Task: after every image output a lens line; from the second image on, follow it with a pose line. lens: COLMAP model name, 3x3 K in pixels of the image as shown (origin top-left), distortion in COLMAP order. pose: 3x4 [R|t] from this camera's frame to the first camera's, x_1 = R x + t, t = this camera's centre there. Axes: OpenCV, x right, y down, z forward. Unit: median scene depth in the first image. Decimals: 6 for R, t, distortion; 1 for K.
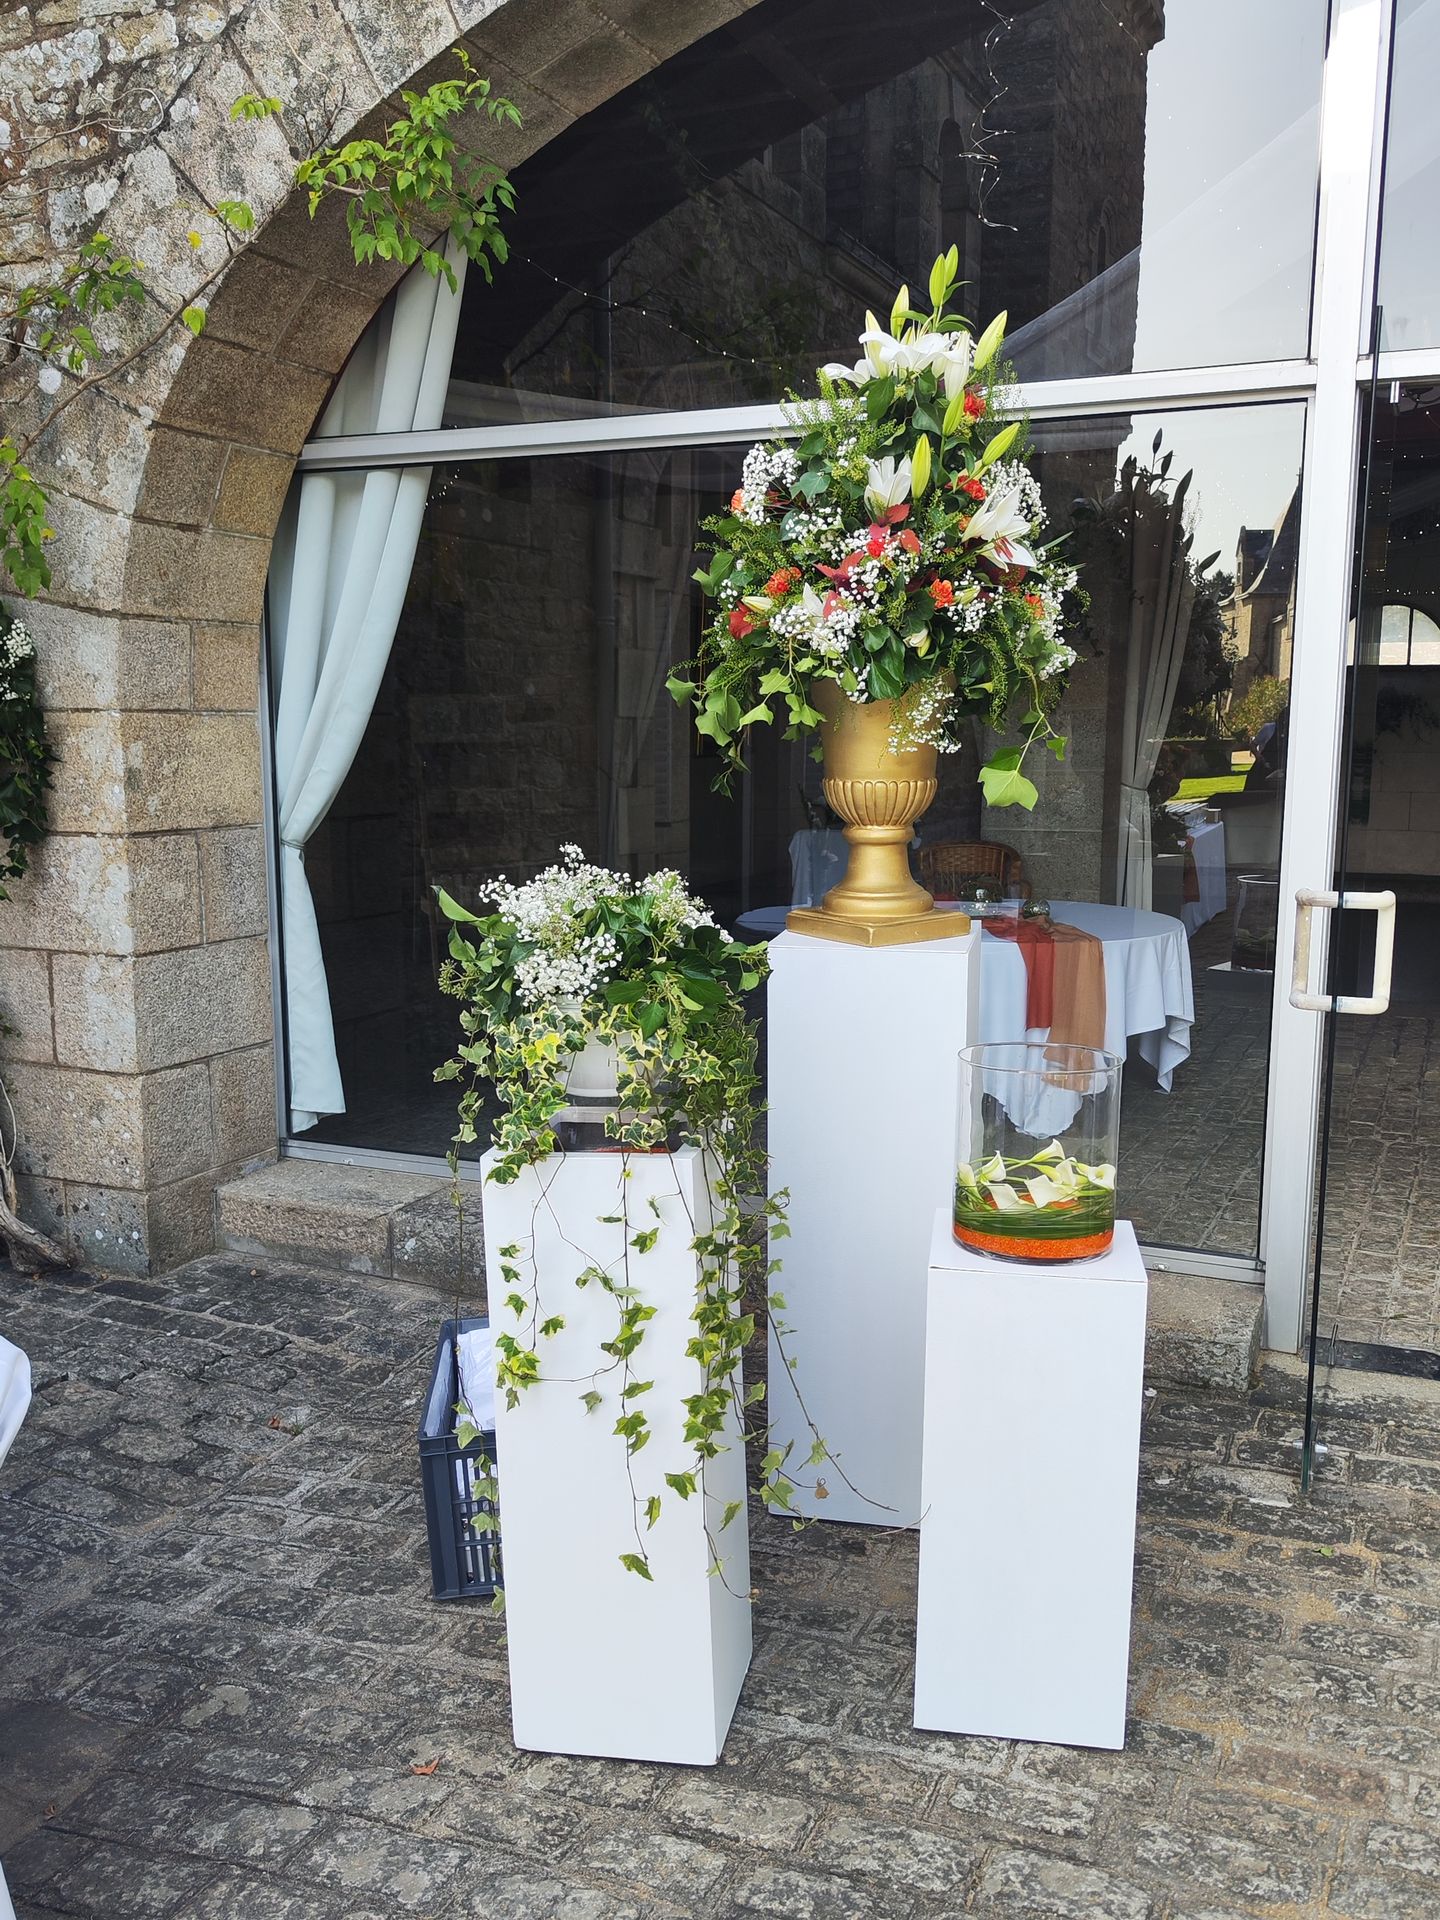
lens RADIAL K [[1504.9, 0, 723.1], [0, 1504.9, 961.7], [0, 0, 1]] dist [0.067842, -0.007370]
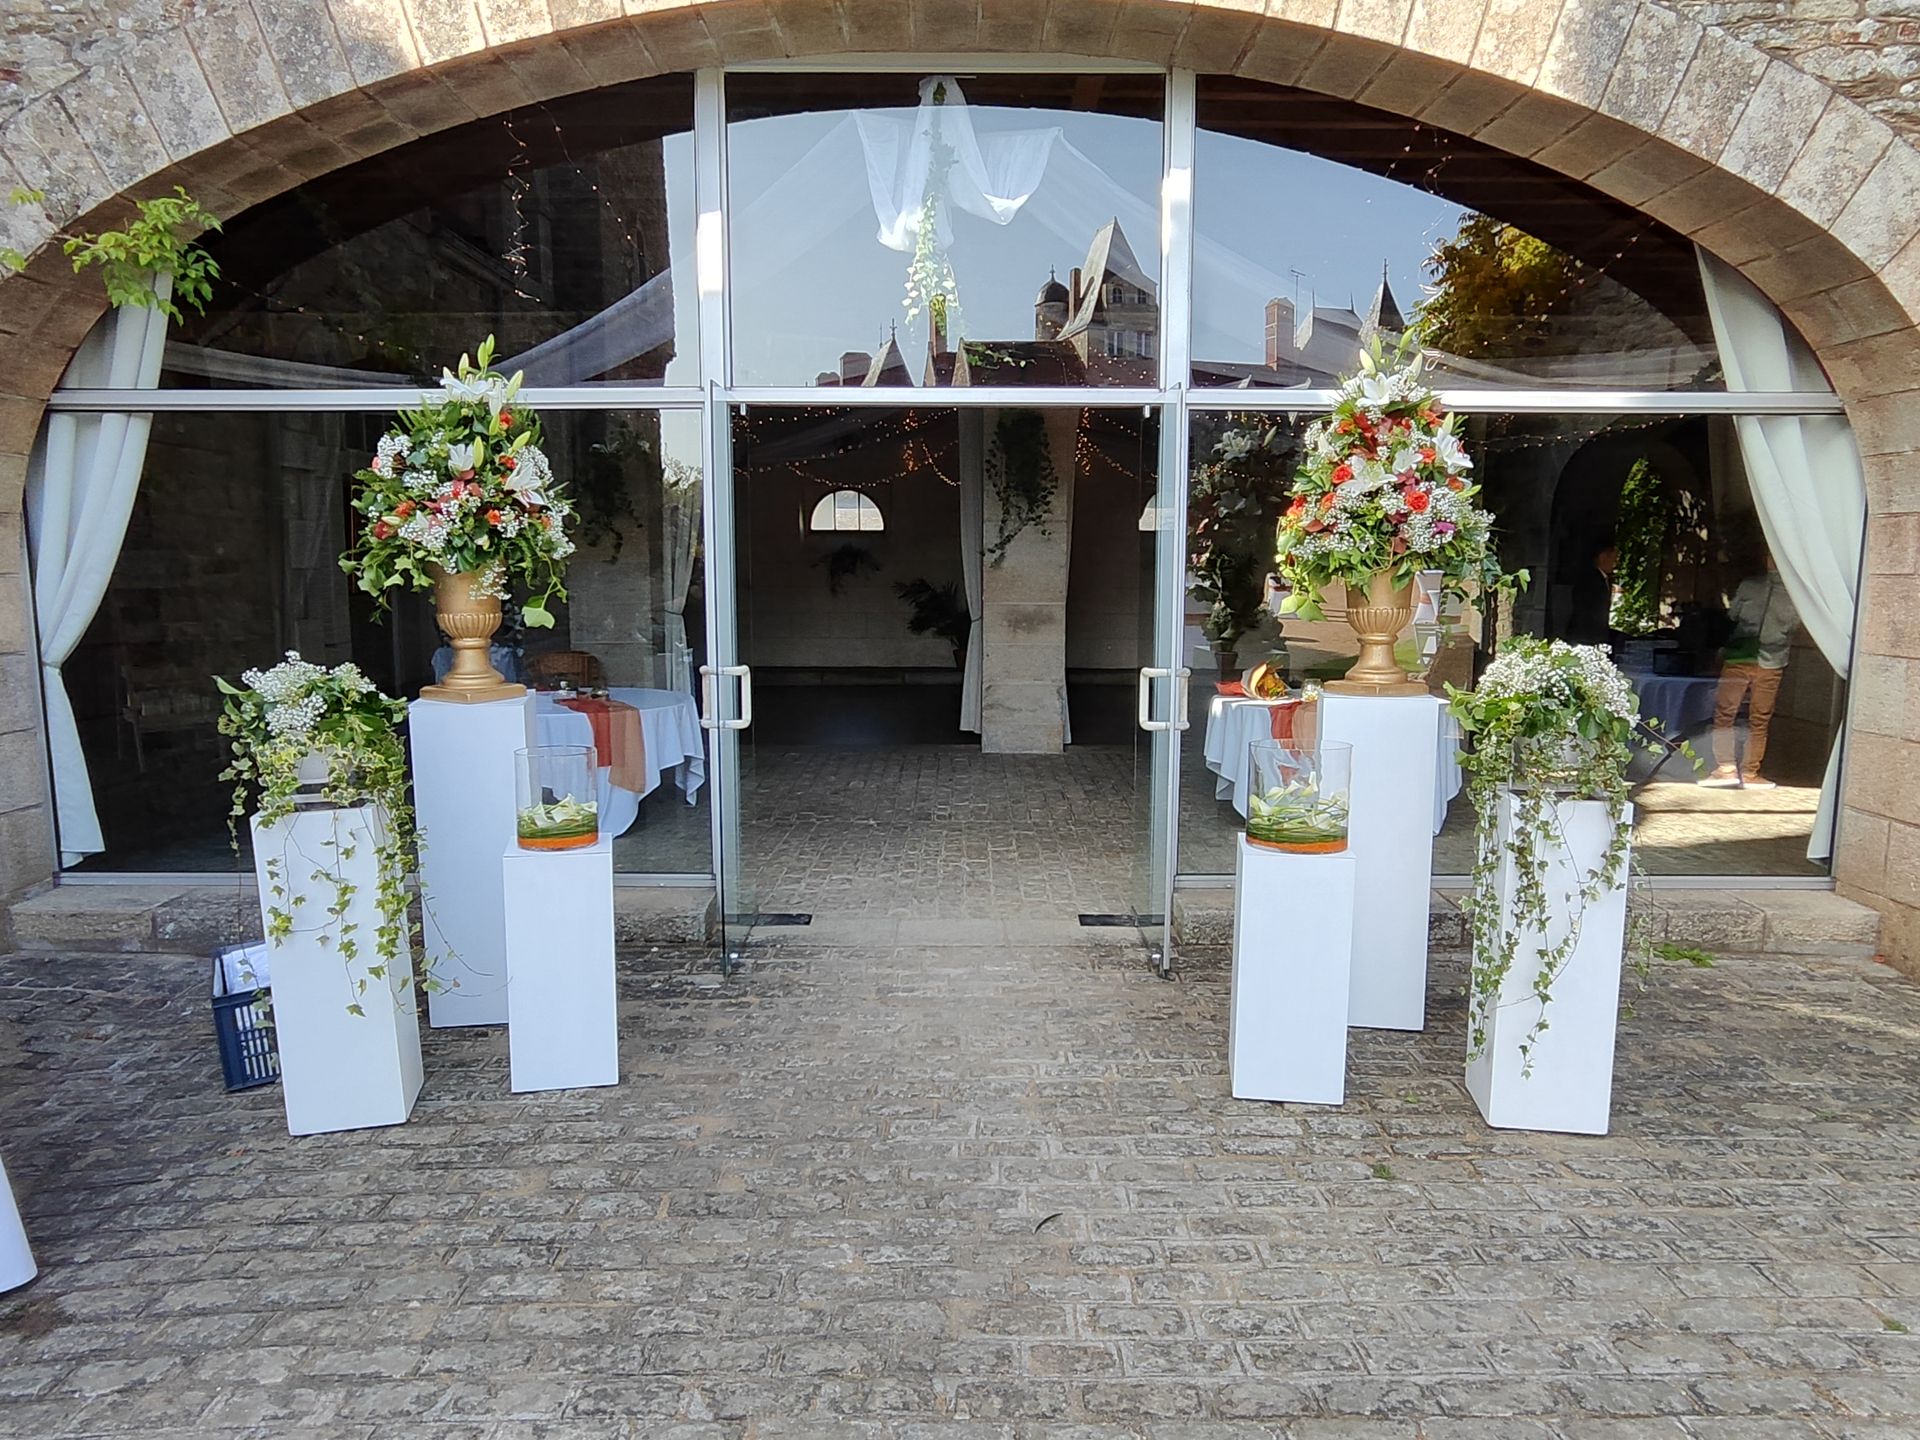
lens RADIAL K [[1342.6, 0, 964.6], [0, 1342.6, 751.4], [0, 0, 1]] dist [-0.021222, 0.022303]
pose [[0.915698, -0.058750, 0.397550, -0.001990], [0.063015, 0.998010, 0.002340, 0.081688], [-0.396897, 0.022909, 0.917577, -0.739024]]
